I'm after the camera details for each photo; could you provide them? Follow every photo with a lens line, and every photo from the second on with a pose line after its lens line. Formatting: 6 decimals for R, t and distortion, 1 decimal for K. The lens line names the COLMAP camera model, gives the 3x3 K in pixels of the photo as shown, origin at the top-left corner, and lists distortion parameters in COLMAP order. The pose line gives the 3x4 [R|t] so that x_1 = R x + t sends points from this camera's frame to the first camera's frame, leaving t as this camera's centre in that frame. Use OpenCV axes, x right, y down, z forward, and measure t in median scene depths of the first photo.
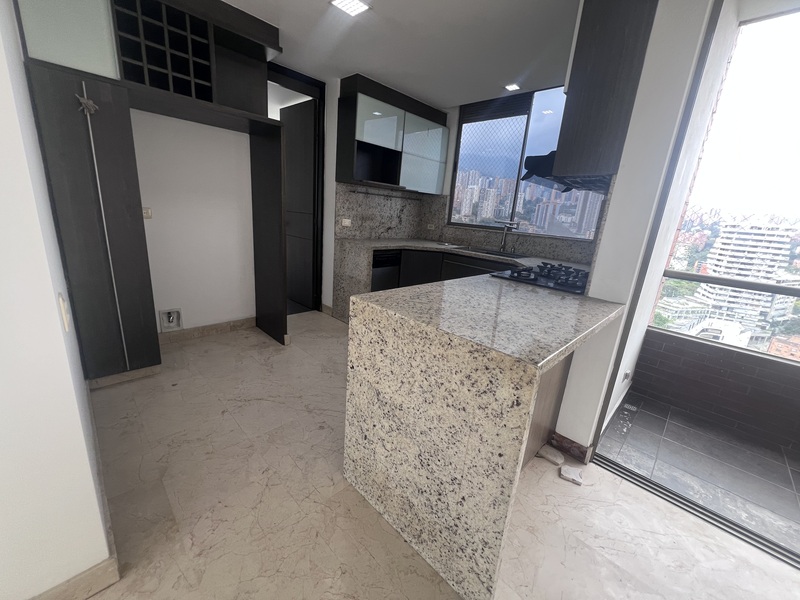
lens RADIAL K [[320.4, 0, 397.2], [0, 320.4, 298.2], [0, 0, 1]] dist [-0.001107, 0.000256]
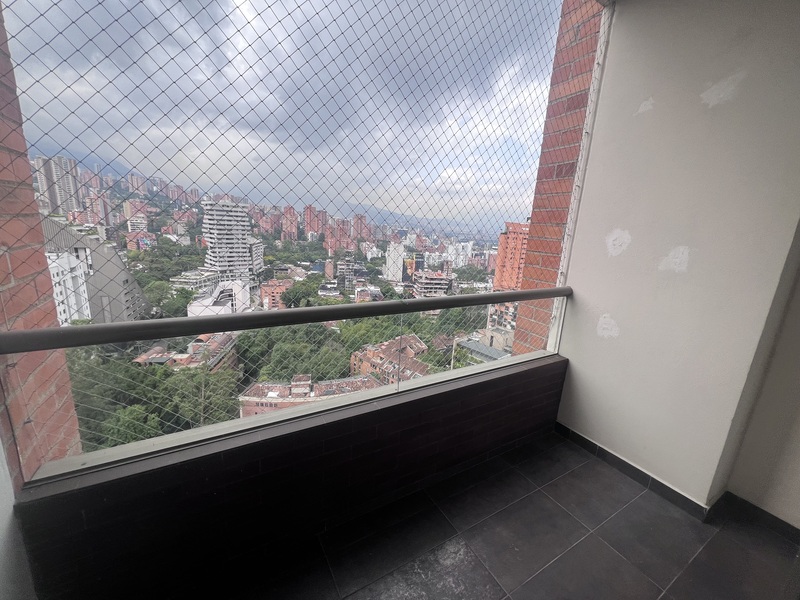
lens RADIAL K [[320.4, 0, 397.7], [0, 320.4, 298.5], [0, 0, 1]] dist [-0.001107, 0.000256]
pose [[0.260358, -0.275891, 0.925256, 0.466855], [0.217765, 0.950392, 0.222110, -0.085655], [-0.940634, 0.143660, 0.307521, 0.363621]]
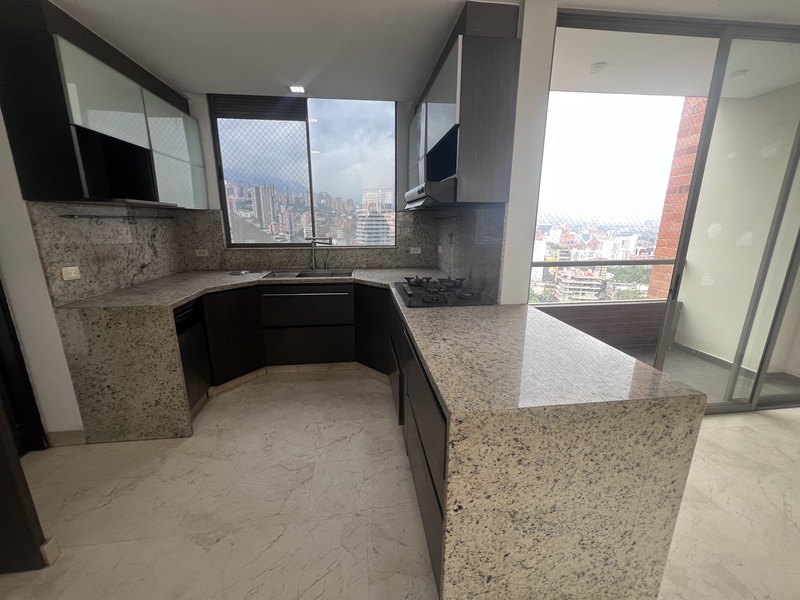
lens RADIAL K [[320.4, 0, 396.8], [0, 320.4, 298.4], [0, 0, 1]] dist [-0.001107, 0.000256]
pose [[0.617590, -0.260232, 0.742201, -0.261321], [0.251625, 0.959452, 0.127027, -0.140660], [-0.745163, 0.108306, 0.658029, 0.262784]]
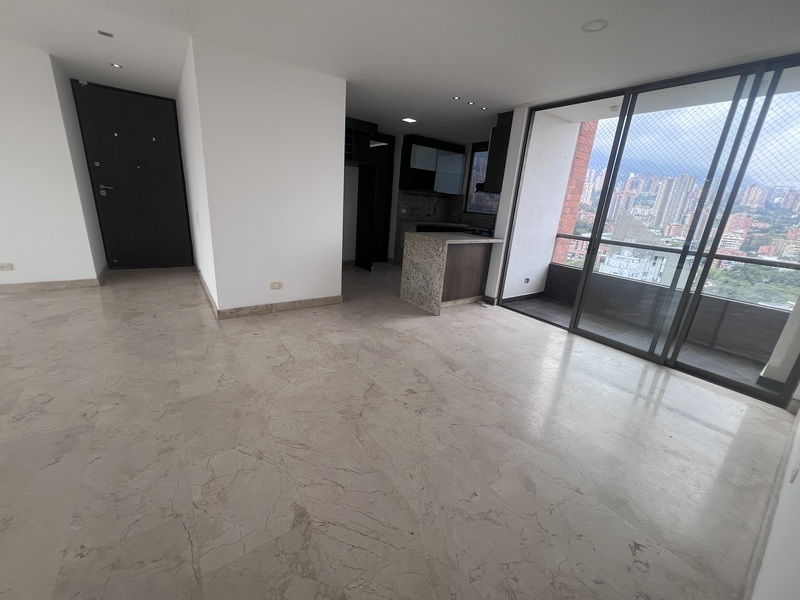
lens RADIAL K [[320.4, 0, 397.4], [0, 320.4, 296.2], [0, 0, 1]] dist [-0.001107, 0.000256]
pose [[0.986403, 0.041905, -0.158912, 0.129608], [-0.039365, 0.999042, 0.019098, 0.236270], [0.159561, -0.012582, 0.987108, -0.896672]]
